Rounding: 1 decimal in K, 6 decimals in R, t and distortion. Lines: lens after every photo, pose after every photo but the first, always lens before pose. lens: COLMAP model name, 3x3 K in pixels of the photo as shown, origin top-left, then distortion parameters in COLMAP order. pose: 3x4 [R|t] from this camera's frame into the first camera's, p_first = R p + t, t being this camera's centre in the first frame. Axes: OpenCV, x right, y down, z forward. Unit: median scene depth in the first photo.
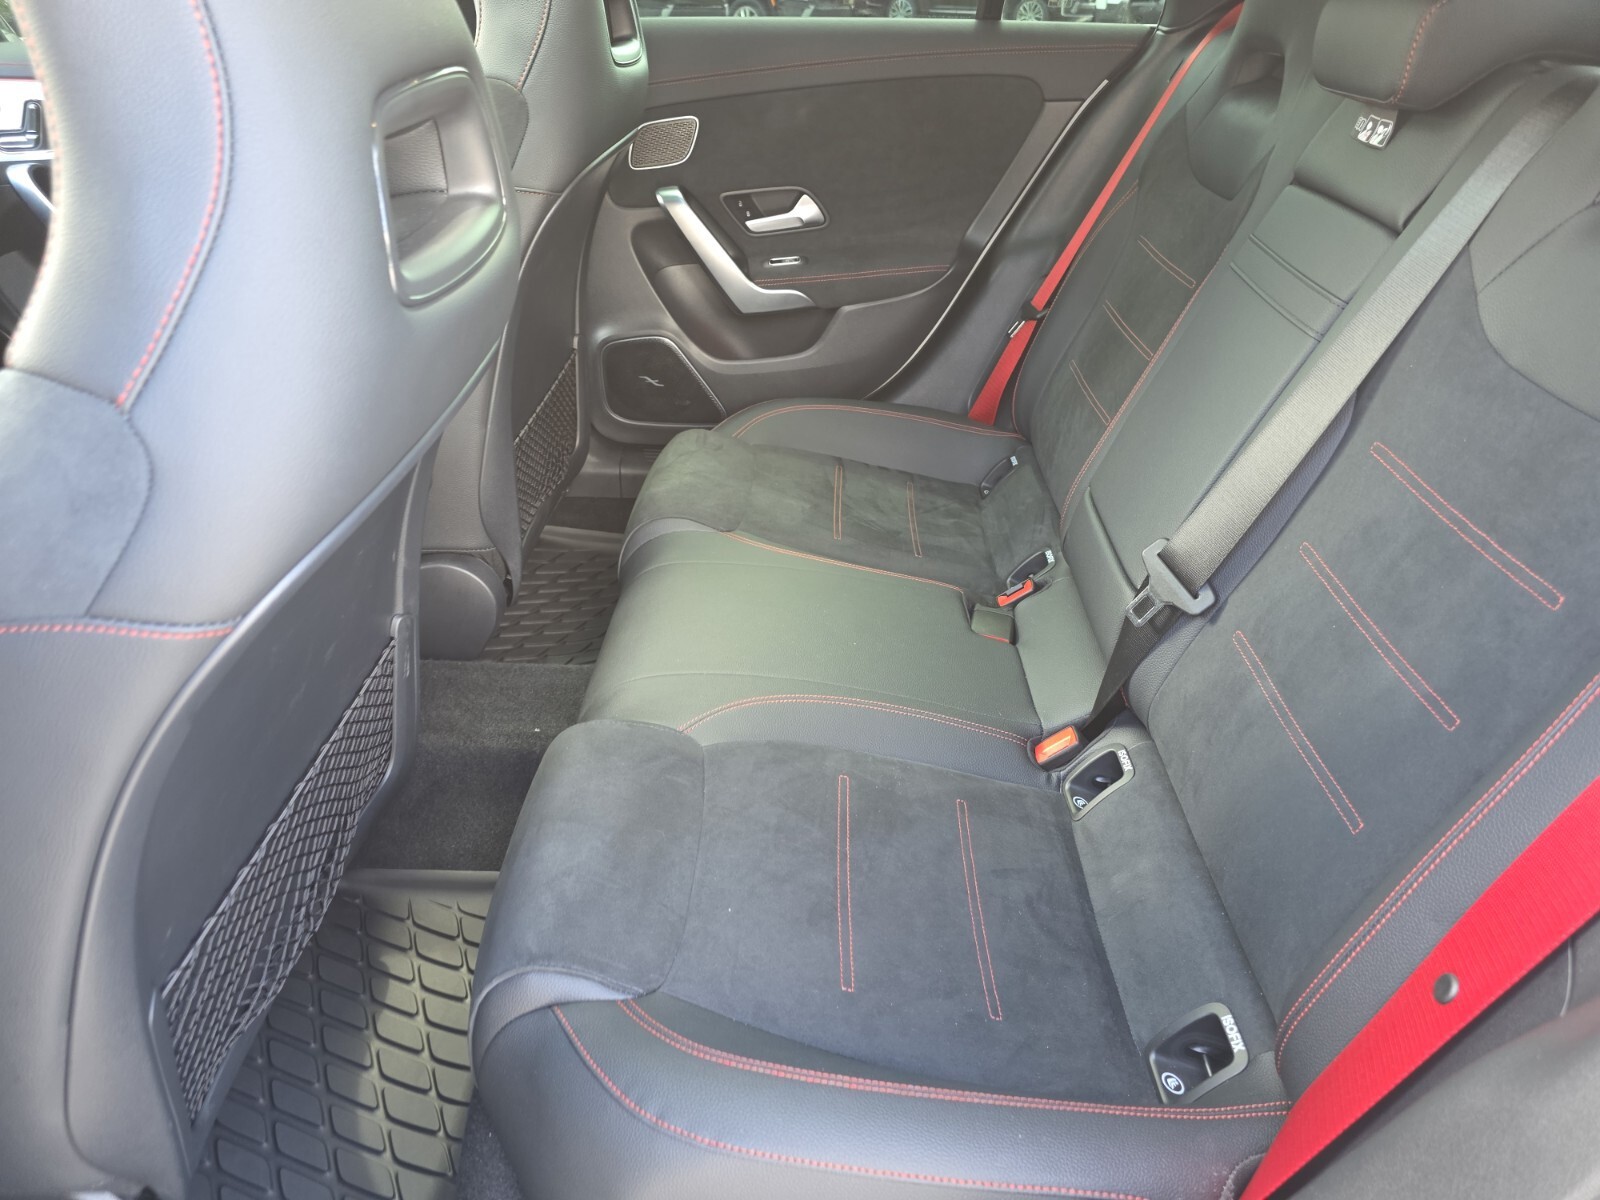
lens RADIAL K [[1105.3, 0, 783.0], [0, 1105.3, 596.4], [0, 0, 1]] dist [0.044638, -0.053526]
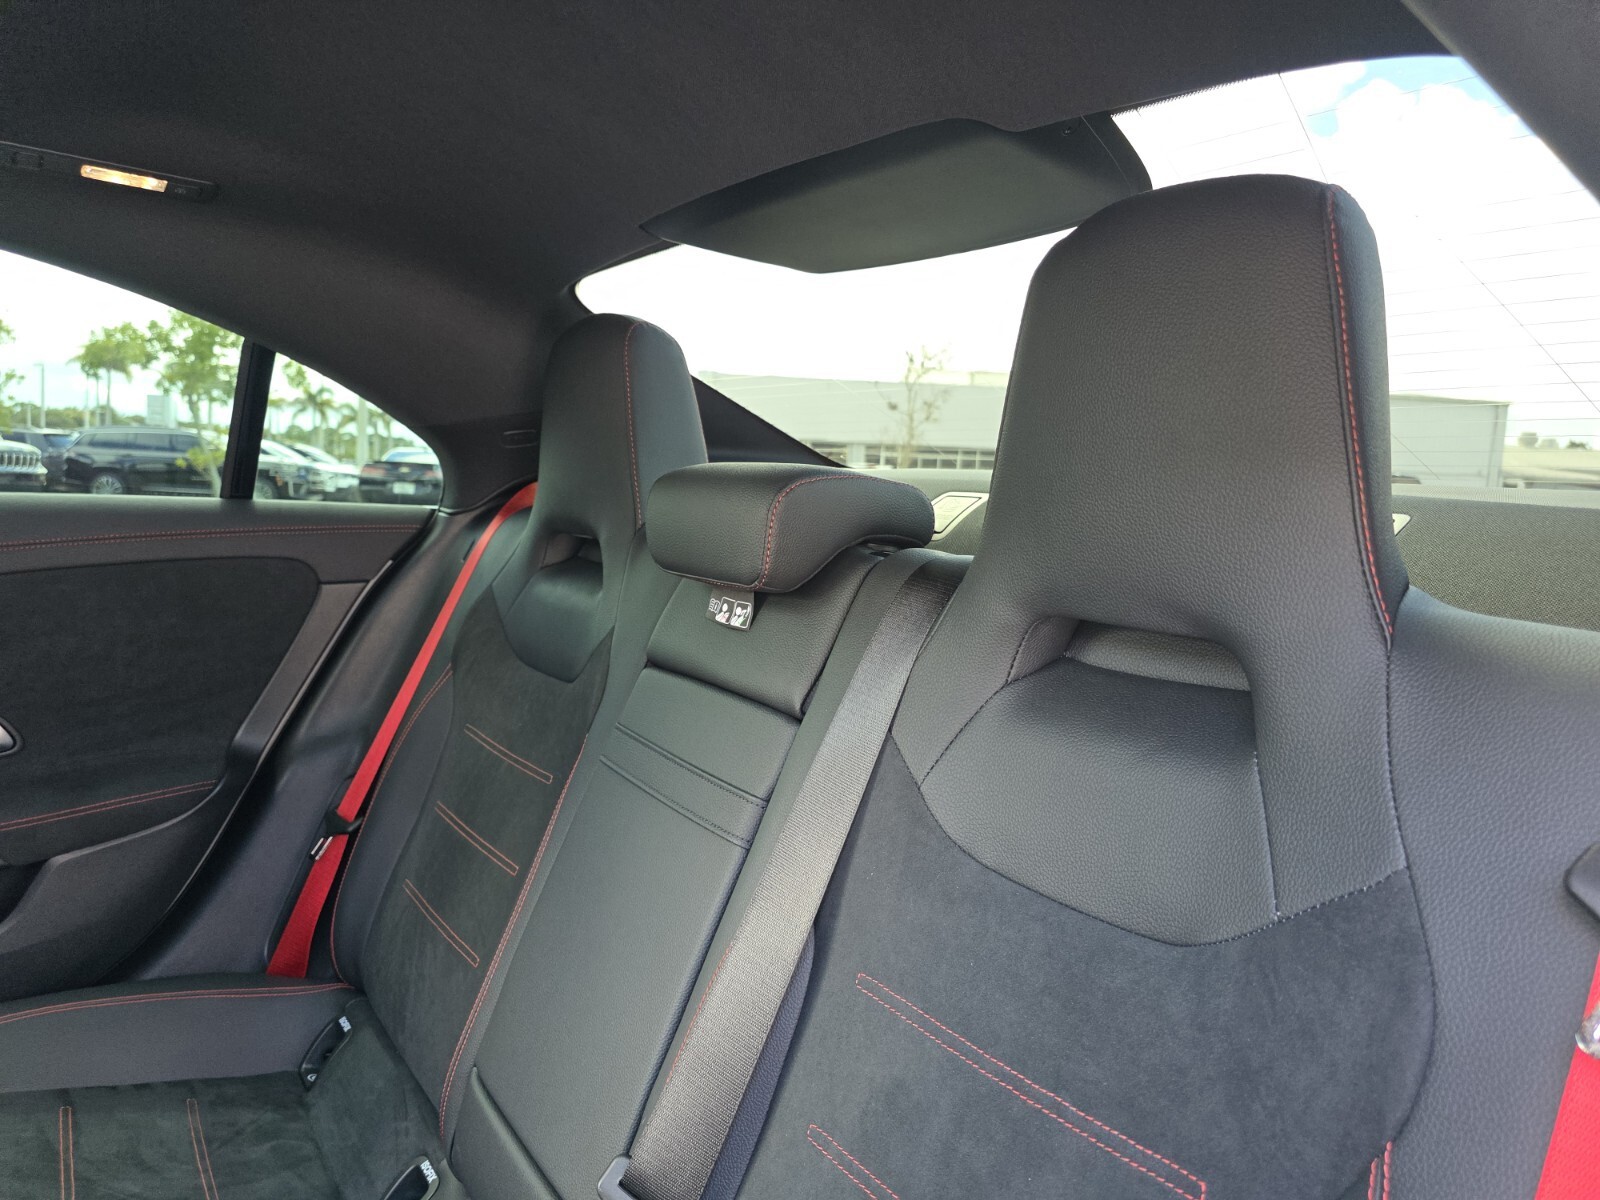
lens RADIAL K [[1105.3, 0, 808.4], [0, 1105.3, 598.5], [0, 0, 1]] dist [0.044638, -0.053526]
pose [[0.794606, -0.041927, 0.605676, 0.015708], [0.268826, 0.918785, -0.289081, -0.094404], [-0.544365, 0.392527, 0.741343, 0.181455]]
